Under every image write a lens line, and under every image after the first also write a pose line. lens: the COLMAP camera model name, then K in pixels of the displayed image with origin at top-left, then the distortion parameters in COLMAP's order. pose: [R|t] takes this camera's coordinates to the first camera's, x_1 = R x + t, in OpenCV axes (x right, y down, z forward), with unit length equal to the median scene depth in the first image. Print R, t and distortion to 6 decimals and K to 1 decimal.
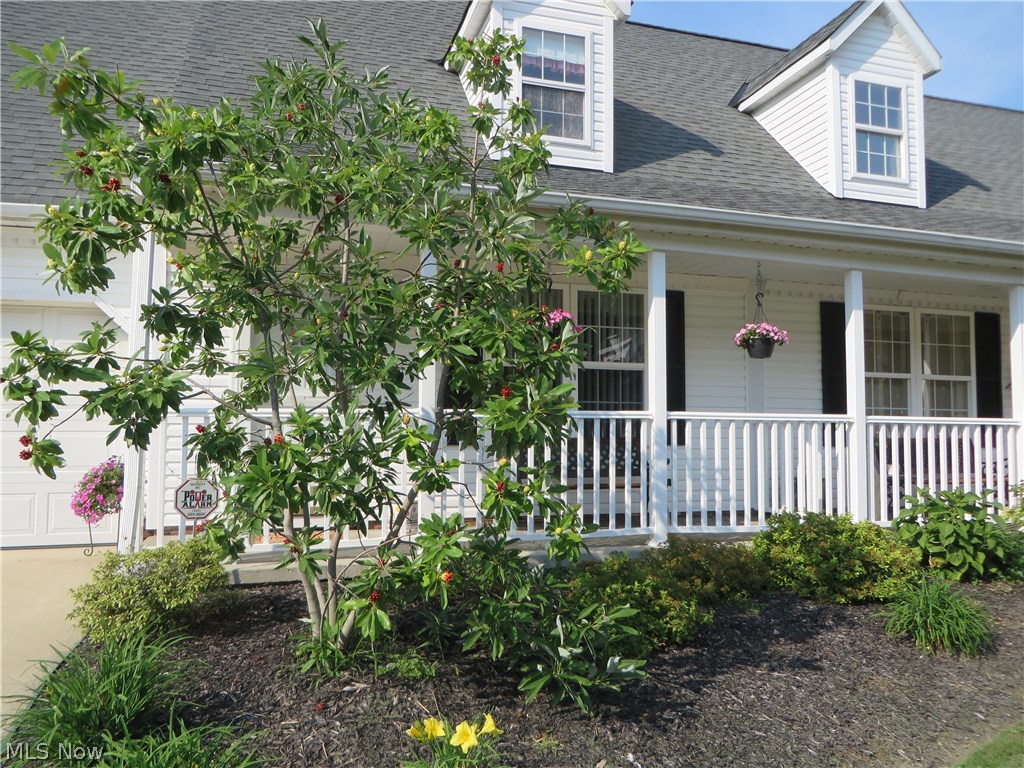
lens RADIAL K [[760.6, 0, 516.3], [0, 760.6, 385.3], [0, 0, 1]] dist [-0.023623, 0.013146]
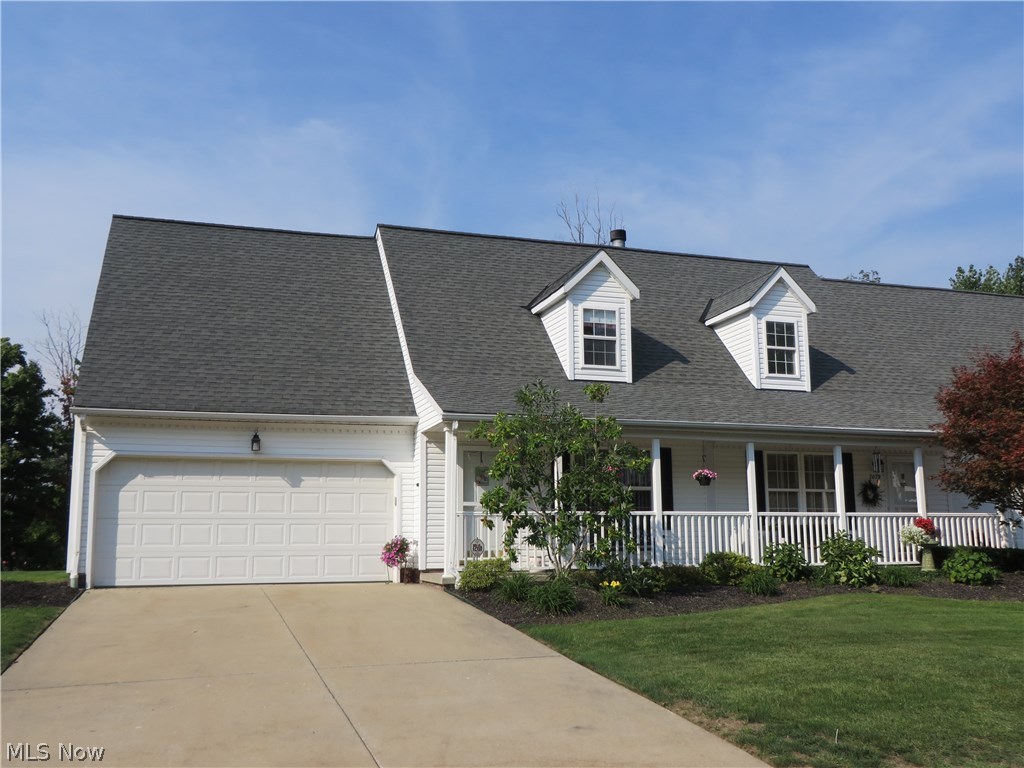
lens RADIAL K [[936.2, 0, 508.1], [0, 936.2, 385.7], [0, 0, 1]] dist [0.004280, 0.000000]
pose [[0.999814, -0.012496, 0.014679, -0.206016], [0.013909, 0.994845, -0.100448, -0.044236], [-0.013348, 0.100634, 0.994834, -1.251663]]
